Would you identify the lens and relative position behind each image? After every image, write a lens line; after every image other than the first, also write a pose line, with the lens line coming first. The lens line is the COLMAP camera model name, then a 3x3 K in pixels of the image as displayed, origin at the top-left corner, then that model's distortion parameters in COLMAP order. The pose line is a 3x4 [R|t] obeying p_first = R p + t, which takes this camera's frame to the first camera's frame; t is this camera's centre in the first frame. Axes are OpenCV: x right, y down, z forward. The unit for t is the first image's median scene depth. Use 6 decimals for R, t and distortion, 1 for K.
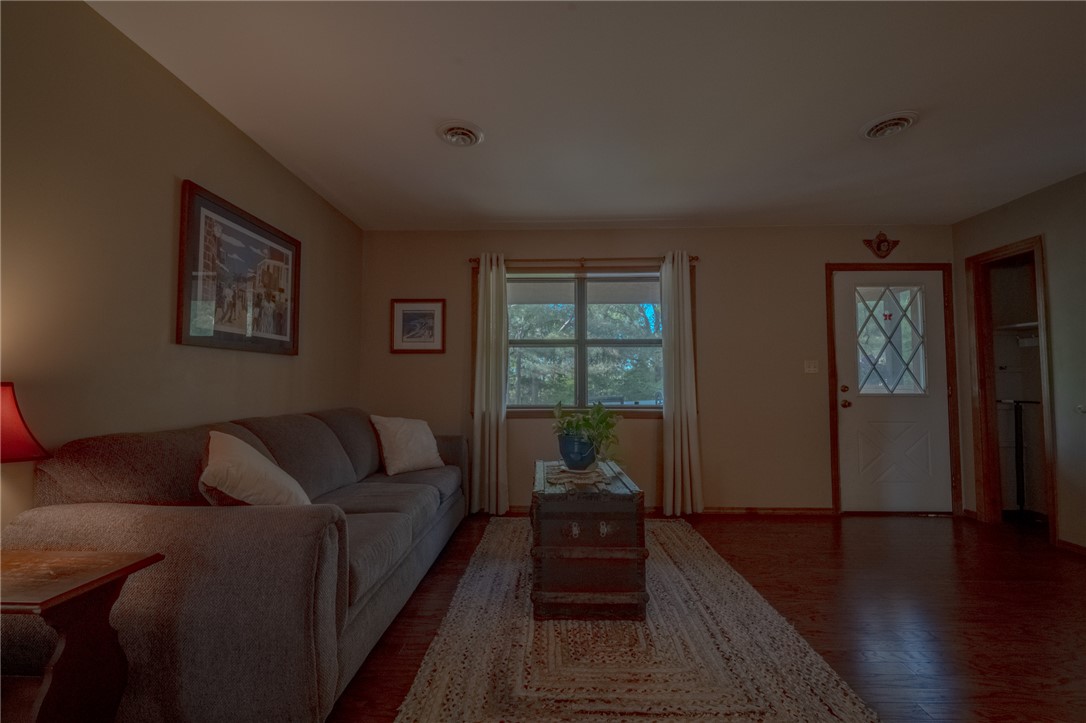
lens RADIAL K [[448.2, 0, 540.9], [0, 448.2, 364.1], [0, 0, 1]] dist [0.024089, -0.016812]
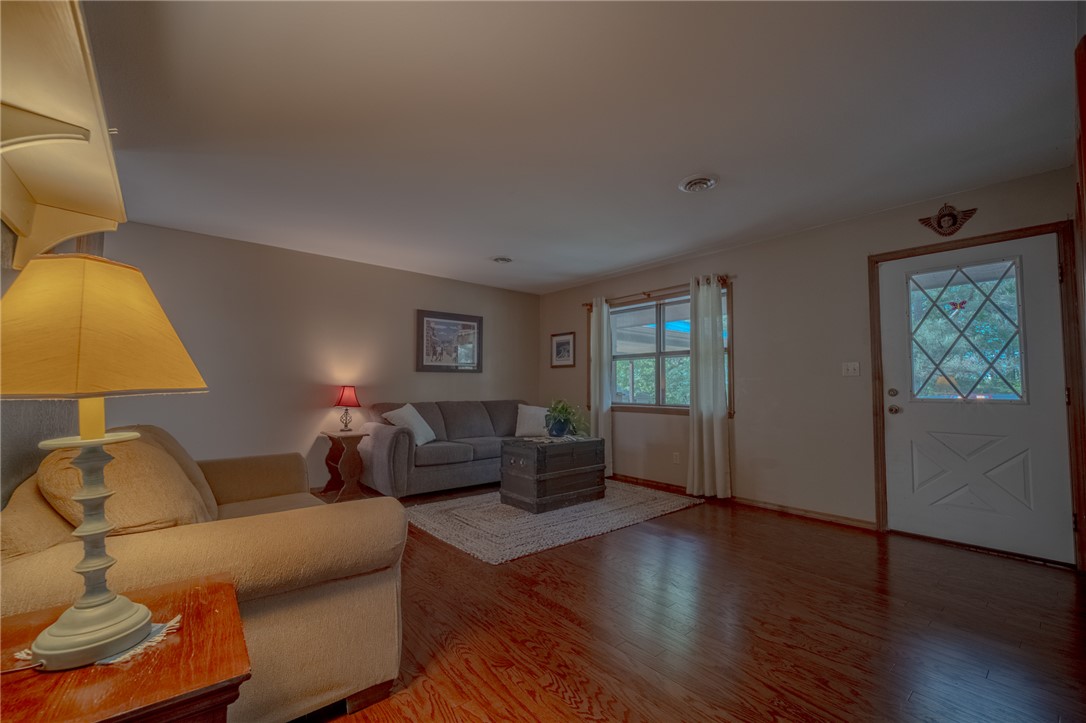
lens RADIAL K [[448.2, 0, 540.9], [0, 448.2, 364.1], [0, 0, 1]] dist [0.024089, -0.016812]
pose [[0.661852, -0.036809, -0.748730, 0.895070], [0.031165, 0.999281, -0.021577, -0.004543], [0.748987, -0.009053, 0.662523, -0.110996]]
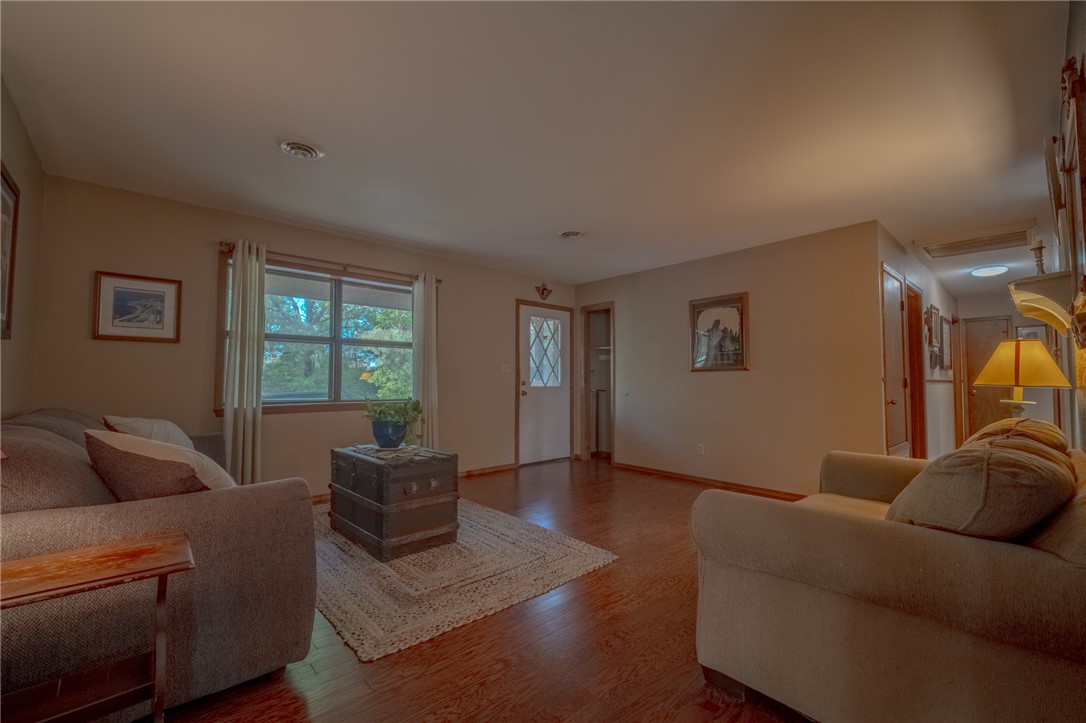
lens RADIAL K [[448.2, 0, 540.9], [0, 448.2, 364.1], [0, 0, 1]] dist [0.024089, -0.016812]
pose [[0.725347, 0.028804, 0.687780, -0.319607], [-0.035633, 0.999356, -0.004274, -0.004816], [-0.687461, -0.021408, 0.725906, -0.126012]]
